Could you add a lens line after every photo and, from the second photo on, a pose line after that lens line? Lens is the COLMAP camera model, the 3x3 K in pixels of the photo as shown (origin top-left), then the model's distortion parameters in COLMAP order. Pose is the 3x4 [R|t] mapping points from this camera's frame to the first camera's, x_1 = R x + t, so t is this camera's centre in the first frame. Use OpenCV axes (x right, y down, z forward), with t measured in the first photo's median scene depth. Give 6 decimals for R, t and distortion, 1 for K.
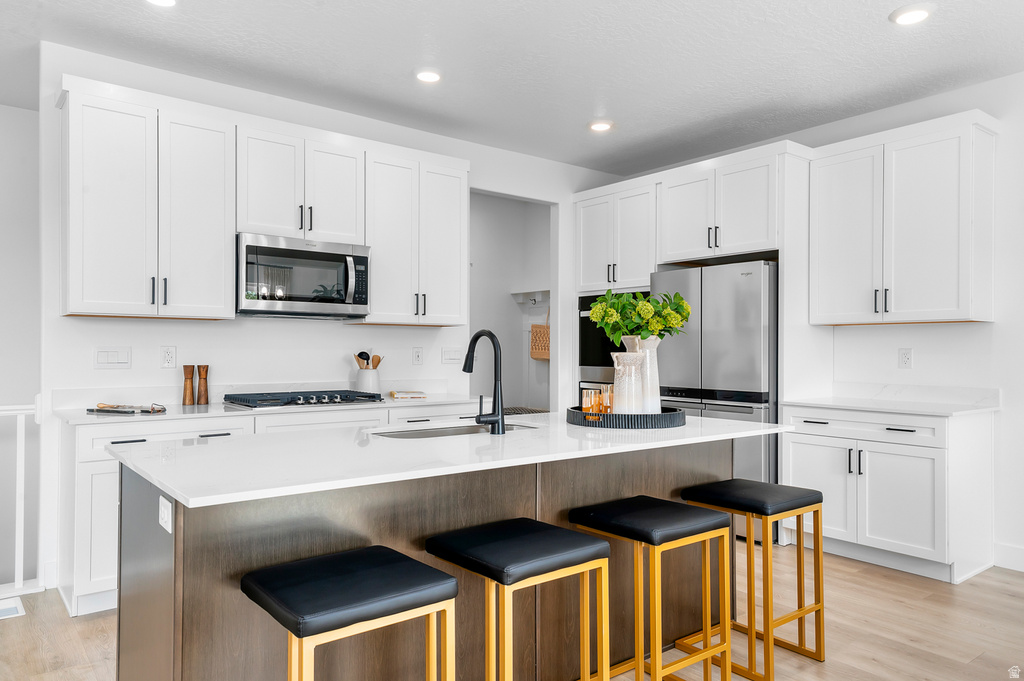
lens RADIAL K [[684.6, 0, 511.9], [0, 684.6, 334.8], [0, 0, 1]] dist [0.009270, 0.002150]
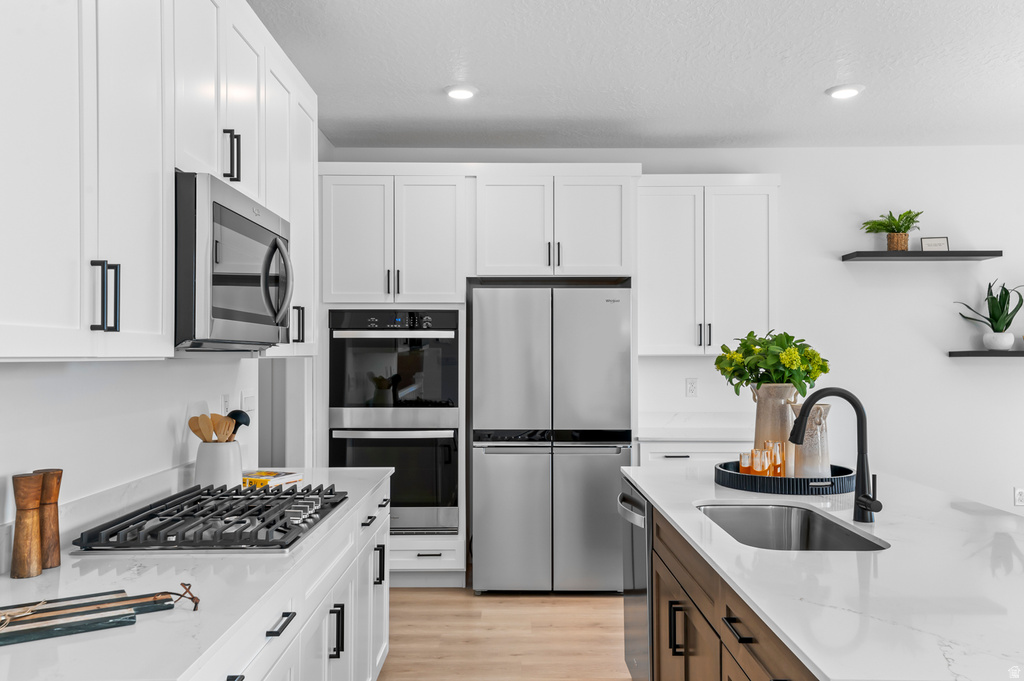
lens RADIAL K [[829.3, 0, 513.2], [0, 829.3, 350.0], [0, 0, 1]] dist [0.007612, 0.000790]
pose [[0.596506, -0.000513, 0.802609, -0.587996], [-0.015654, 0.999802, 0.012274, -0.033930], [-0.802456, -0.019885, 0.596379, 0.419851]]
